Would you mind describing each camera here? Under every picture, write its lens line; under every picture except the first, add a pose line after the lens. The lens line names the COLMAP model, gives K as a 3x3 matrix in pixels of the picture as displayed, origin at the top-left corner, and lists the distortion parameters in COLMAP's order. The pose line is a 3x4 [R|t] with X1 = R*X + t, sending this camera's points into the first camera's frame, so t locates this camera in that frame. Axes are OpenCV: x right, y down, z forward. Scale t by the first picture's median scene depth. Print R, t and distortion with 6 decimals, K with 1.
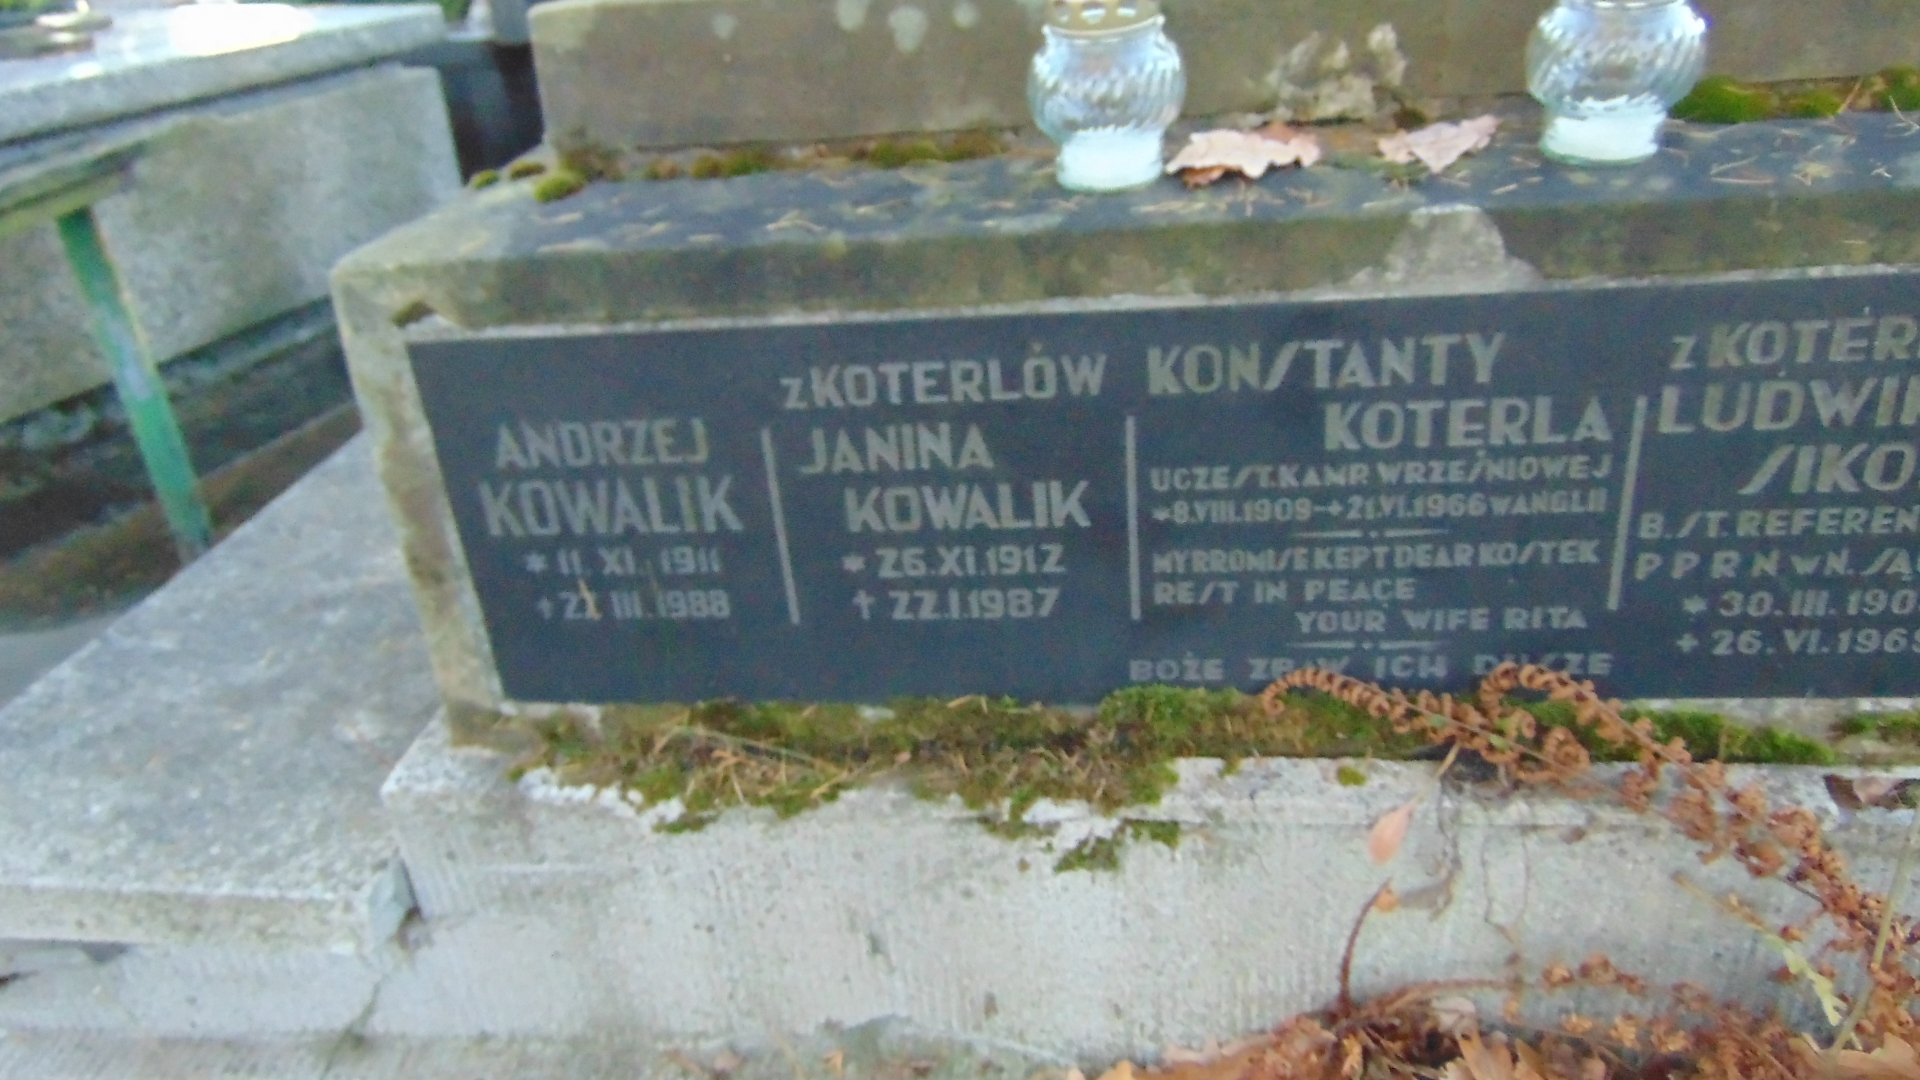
lens RADIAL K [[1309.8, 0, 962.2], [0, 1309.8, 500.6], [0, 0, 1]] dist [-0.001687, 0.035336]
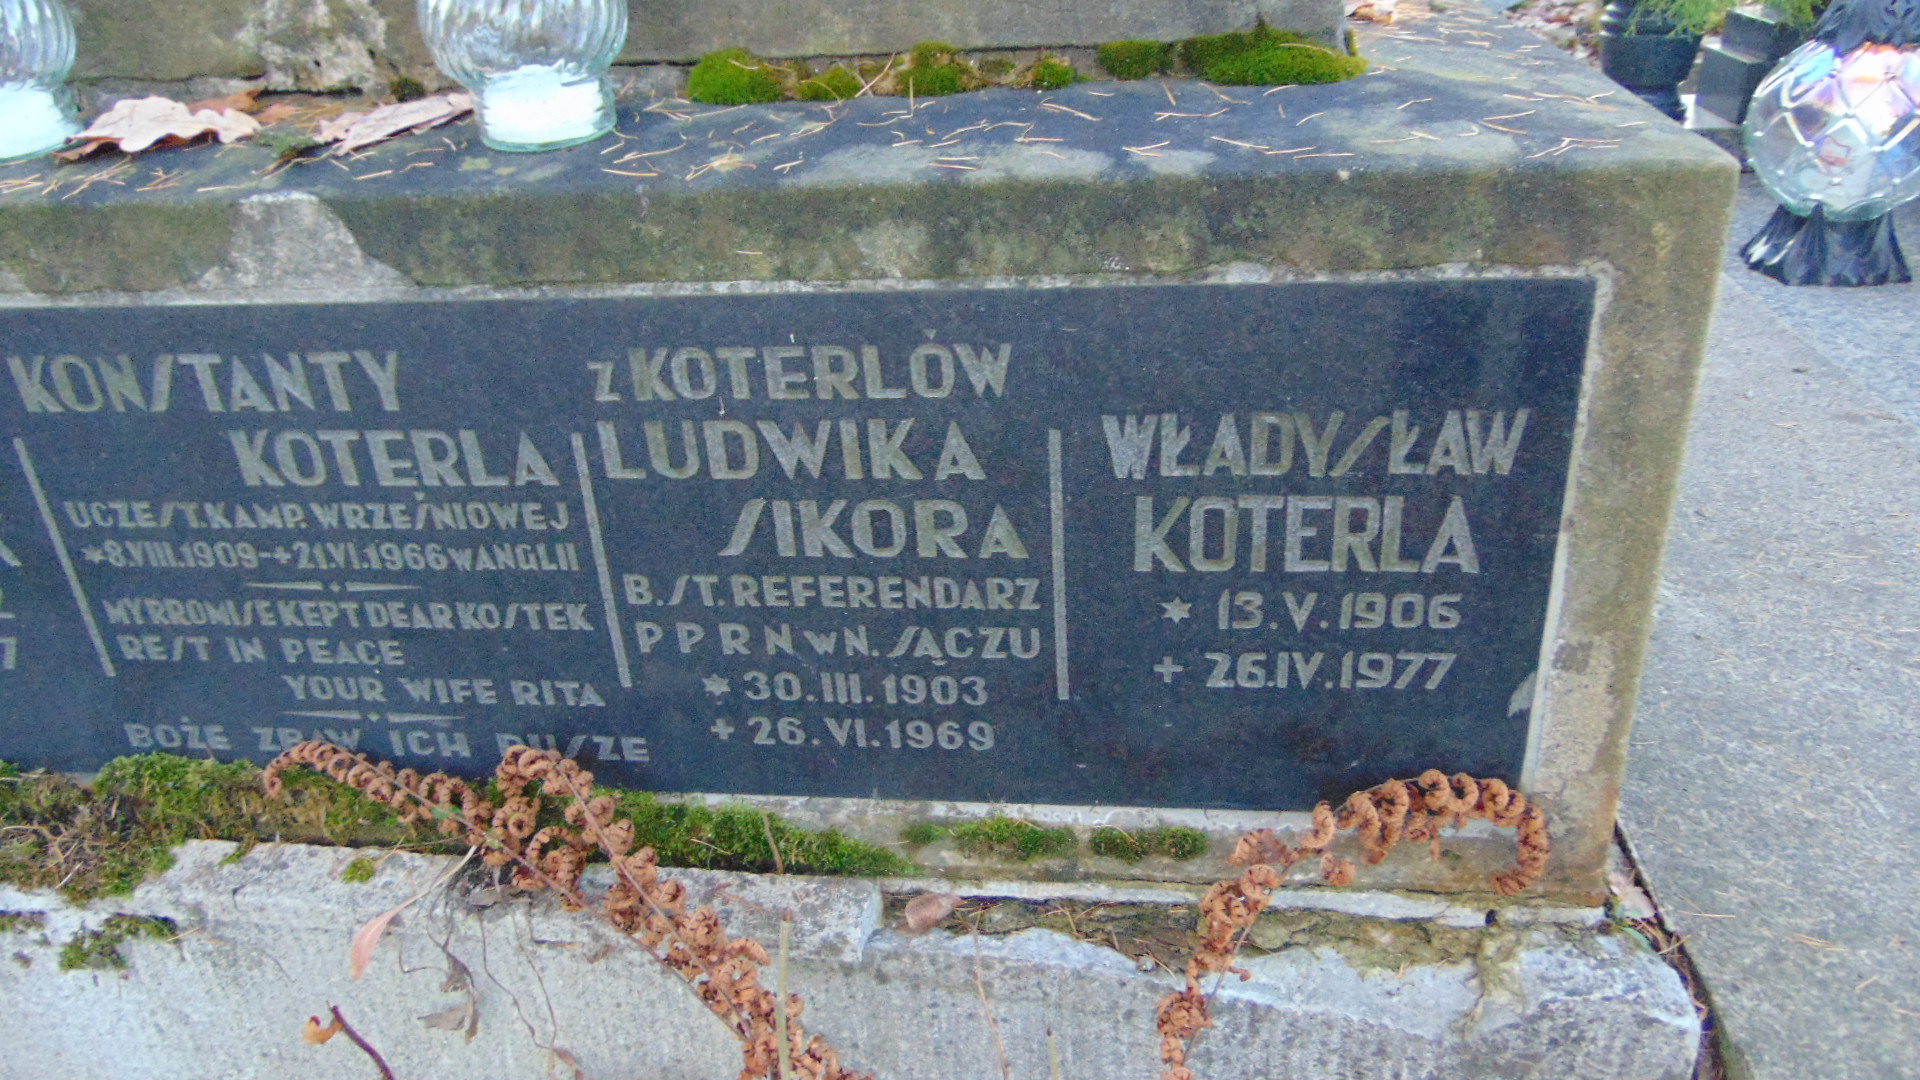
lens RADIAL K [[1304.9, 0, 960.9], [0, 1304.9, 486.9], [0, 0, 1]] dist [-0.044213, 0.069353]
pose [[0.999412, 0.029692, -0.017170, 0.729527], [-0.029653, 0.999557, 0.002550, -0.052495], [0.017239, -0.002040, 0.999849, 0.185993]]
